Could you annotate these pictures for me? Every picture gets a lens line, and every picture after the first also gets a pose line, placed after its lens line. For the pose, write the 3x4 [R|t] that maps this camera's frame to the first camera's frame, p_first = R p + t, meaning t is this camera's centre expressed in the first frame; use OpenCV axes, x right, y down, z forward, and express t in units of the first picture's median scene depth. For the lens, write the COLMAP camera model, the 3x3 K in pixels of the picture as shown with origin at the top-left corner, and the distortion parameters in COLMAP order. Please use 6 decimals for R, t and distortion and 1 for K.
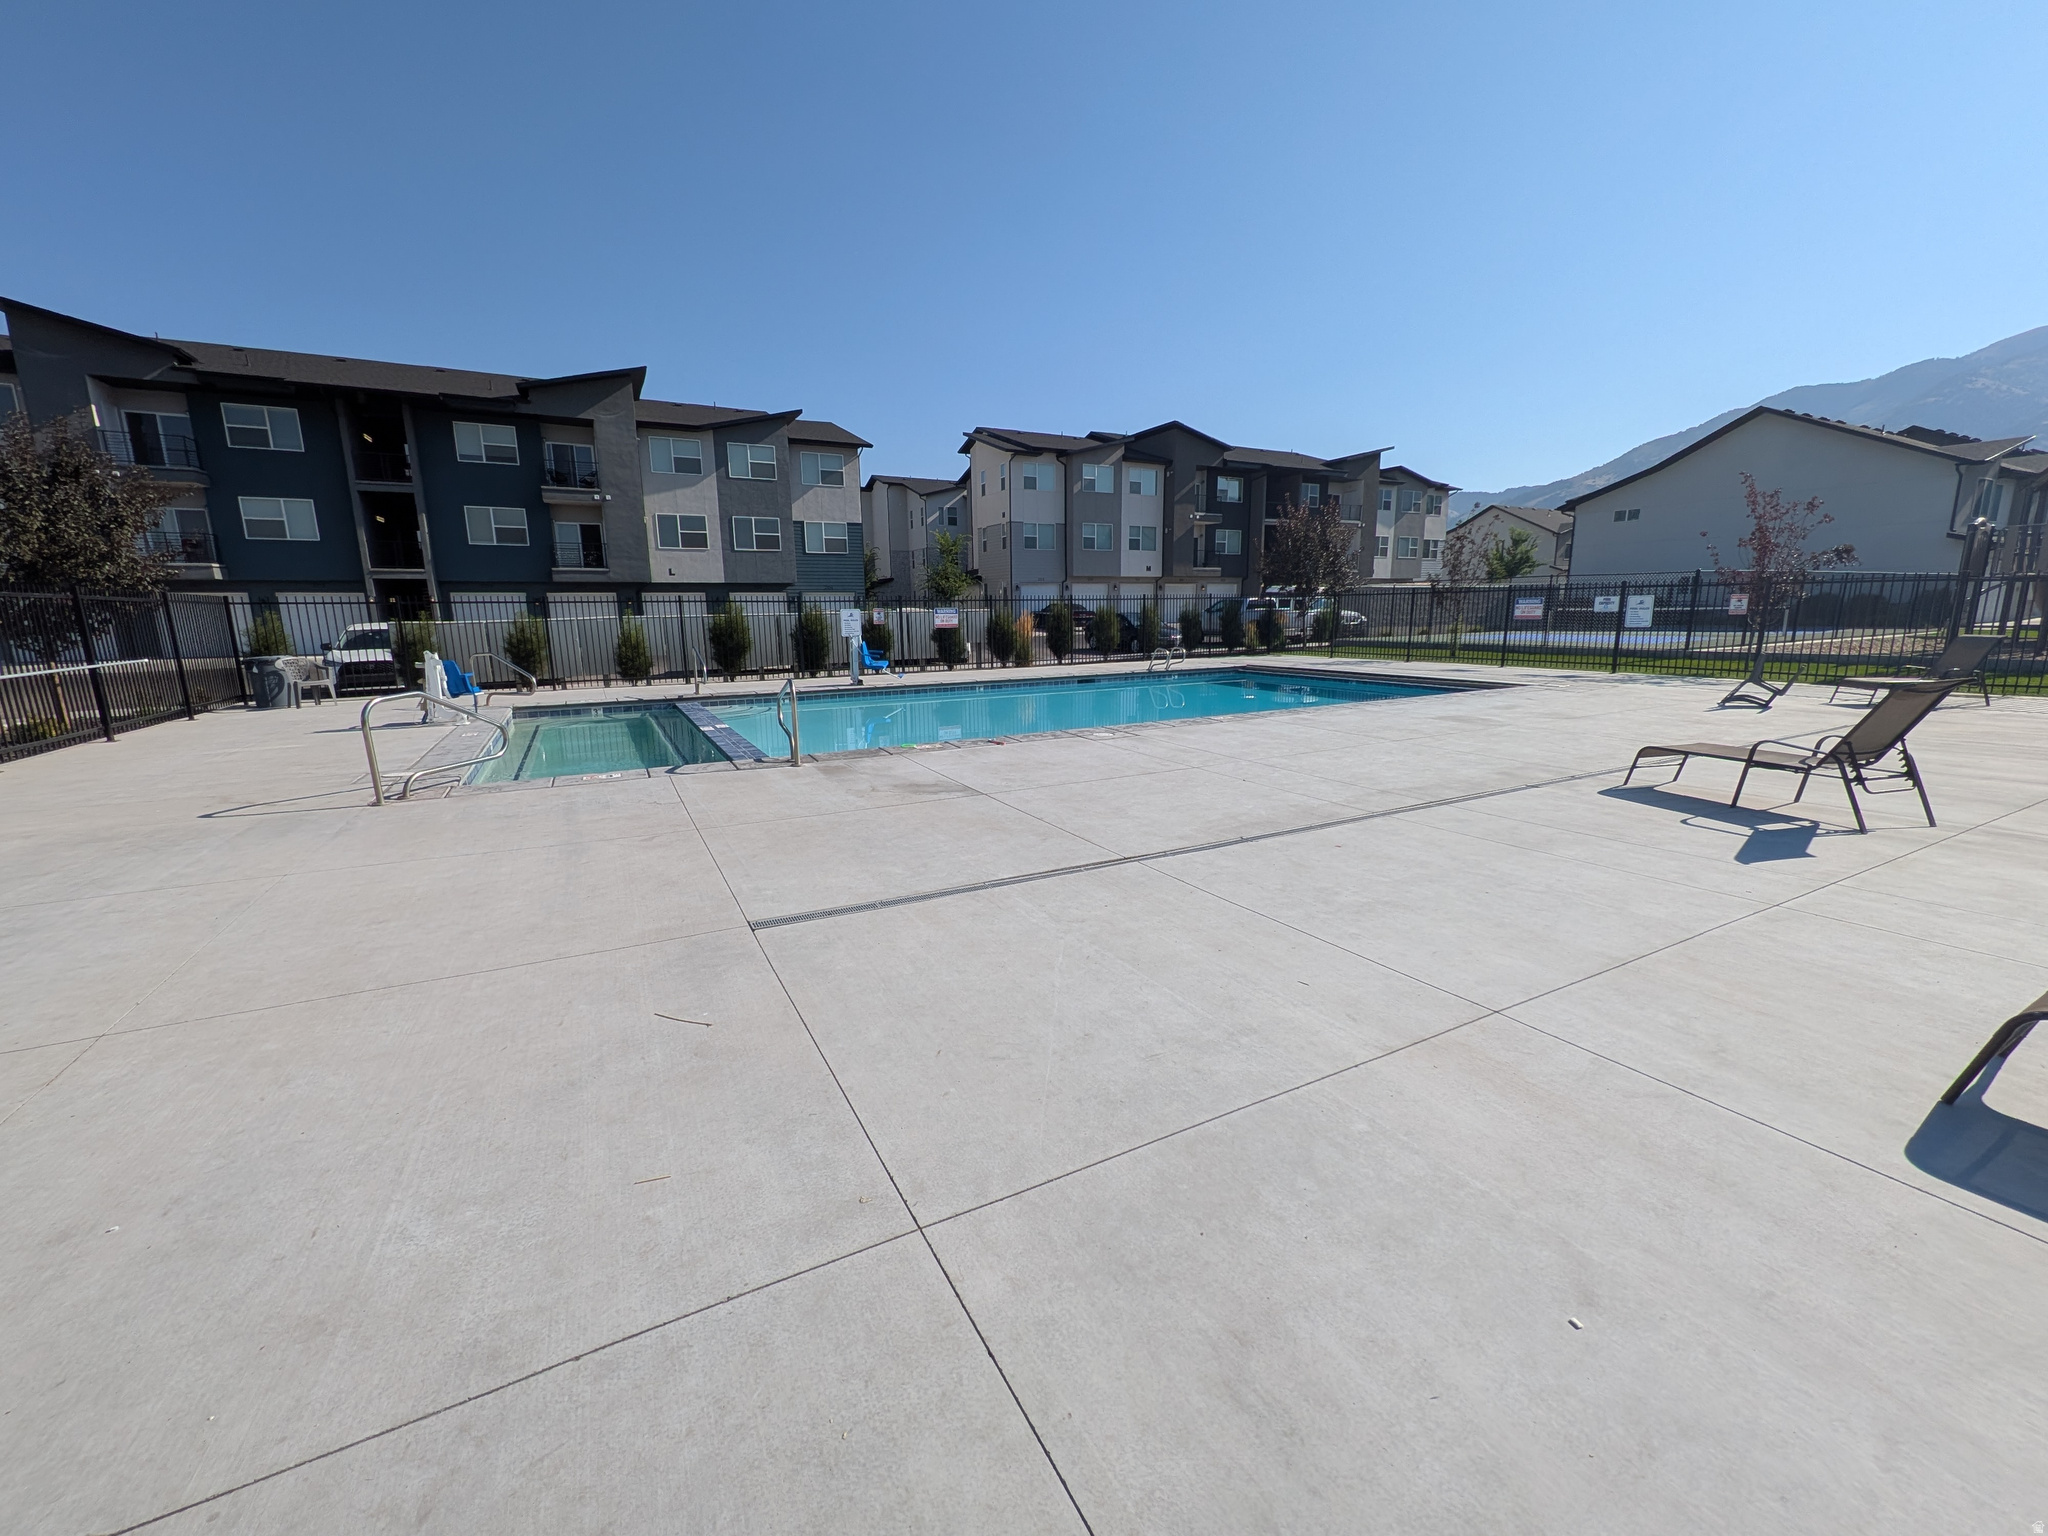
lens RADIAL K [[812.7, 0, 1020.9], [0, 812.7, 766.8], [0, 0, 1]] dist [0.001215, 0.000020]
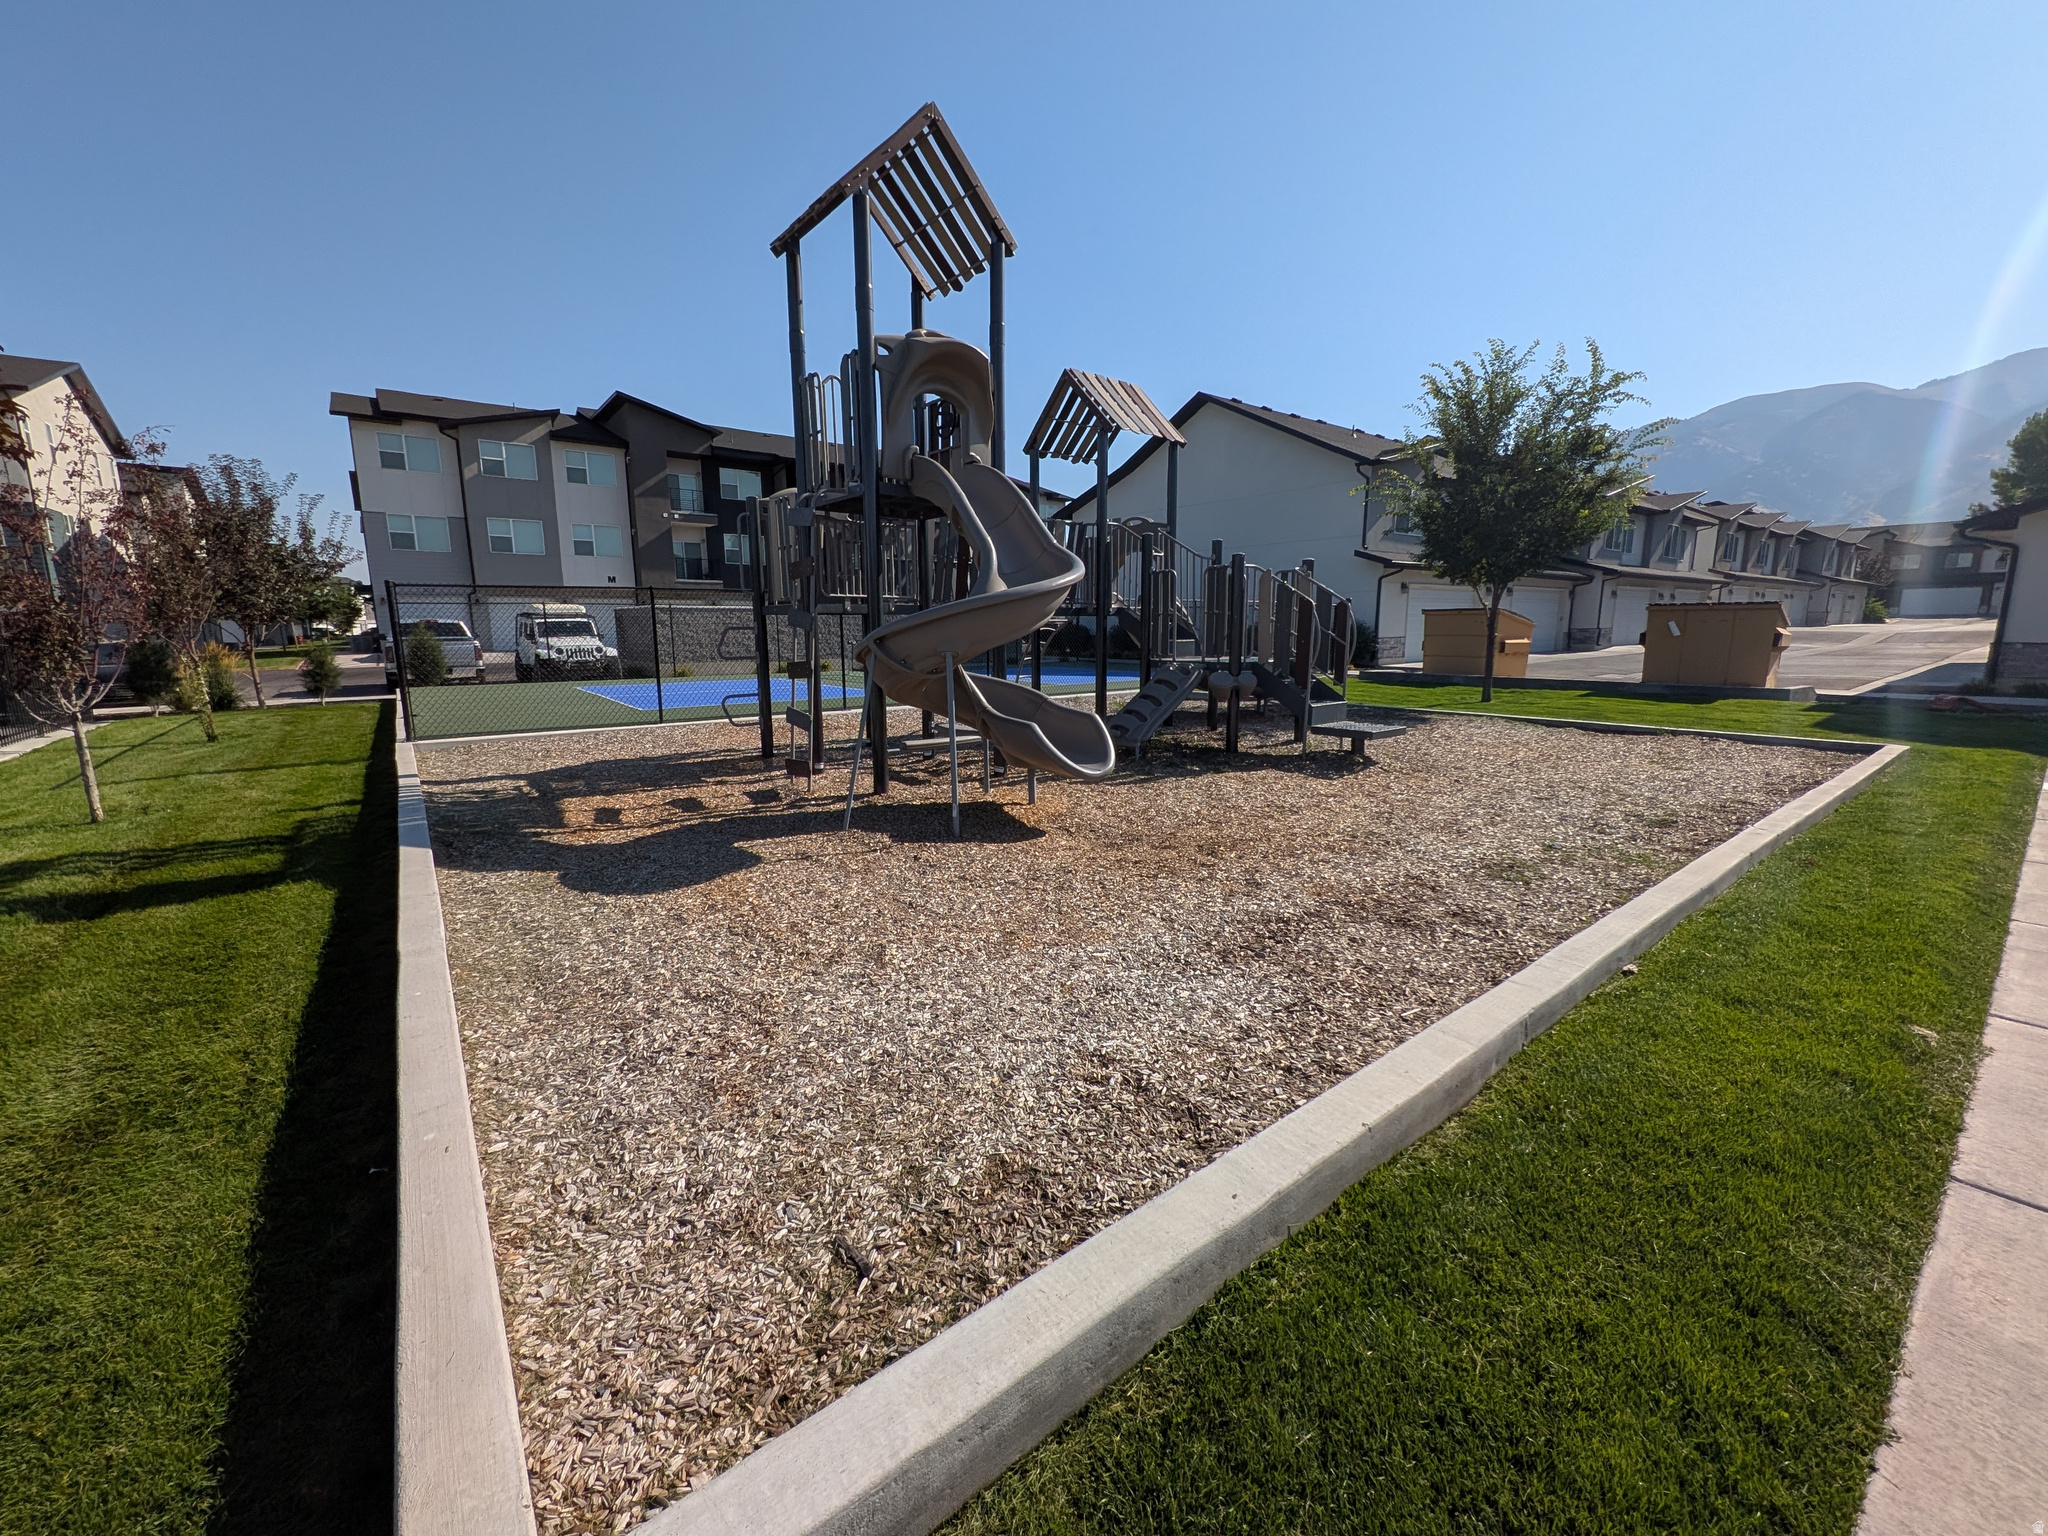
lens RADIAL K [[812.7, 0, 1027.0], [0, 812.7, 768.9], [0, 0, 1]] dist [0.001215, 0.000020]
pose [[0.985666, -0.019474, 0.167579, 0.429122], [0.022511, 0.999615, -0.016247, -0.040725], [-0.167198, 0.019786, 0.985725, 0.167758]]
